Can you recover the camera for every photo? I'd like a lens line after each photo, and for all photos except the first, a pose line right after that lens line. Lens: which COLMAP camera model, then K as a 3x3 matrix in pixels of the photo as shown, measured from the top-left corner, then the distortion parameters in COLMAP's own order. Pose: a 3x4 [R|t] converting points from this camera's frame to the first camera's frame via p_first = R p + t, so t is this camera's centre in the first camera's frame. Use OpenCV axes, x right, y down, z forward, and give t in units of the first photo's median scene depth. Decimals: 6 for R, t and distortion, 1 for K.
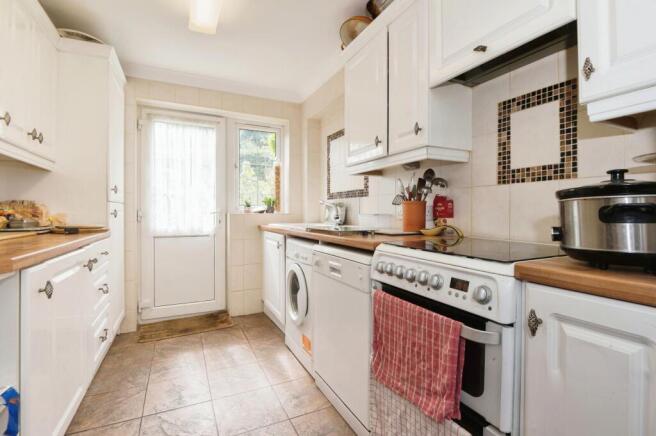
lens RADIAL K [[315.6, 0, 328.9], [0, 315.6, 214.6], [0, 0, 1]] dist [-0.018810, -0.000400]
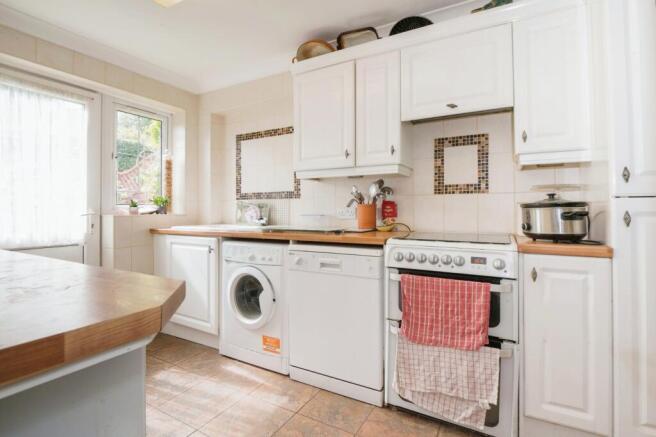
lens RADIAL K [[309.6, 0, 340.2], [0, 309.6, 208.0], [0, 0, 1]] dist [-0.018253, -0.000509]
pose [[0.819882, -0.000049, 0.572532, -0.640943], [0.007918, 0.999905, -0.011254, -0.018626], [-0.572477, 0.013760, 0.819805, 0.072142]]
